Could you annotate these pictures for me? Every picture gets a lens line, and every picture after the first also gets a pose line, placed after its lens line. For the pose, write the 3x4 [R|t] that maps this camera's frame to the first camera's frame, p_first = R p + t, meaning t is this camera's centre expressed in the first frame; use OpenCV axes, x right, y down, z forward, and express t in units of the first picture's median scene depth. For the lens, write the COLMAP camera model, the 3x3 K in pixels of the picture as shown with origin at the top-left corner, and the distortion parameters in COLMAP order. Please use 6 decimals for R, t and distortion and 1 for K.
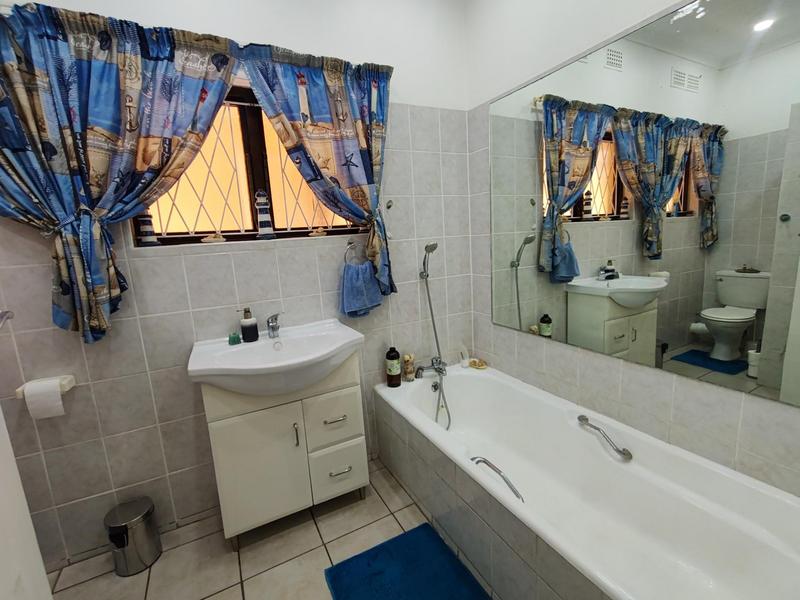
lens RADIAL K [[365.2, 0, 400.6], [0, 365.2, 299.1], [0, 0, 1]] dist [-0.000148, -0.000549]
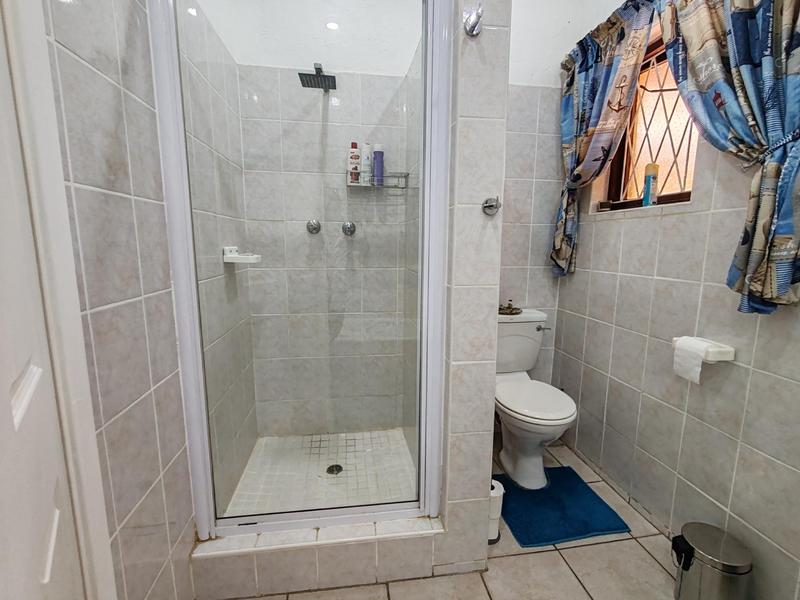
lens RADIAL K [[365.2, 0, 397.2], [0, 365.2, 301.5], [0, 0, 1]] dist [-0.000148, -0.000549]
pose [[-0.331801, 0.201126, -0.921659, 0.070948], [-0.136628, 0.956460, 0.257908, 0.004034], [0.933403, 0.211499, -0.289875, 0.560910]]
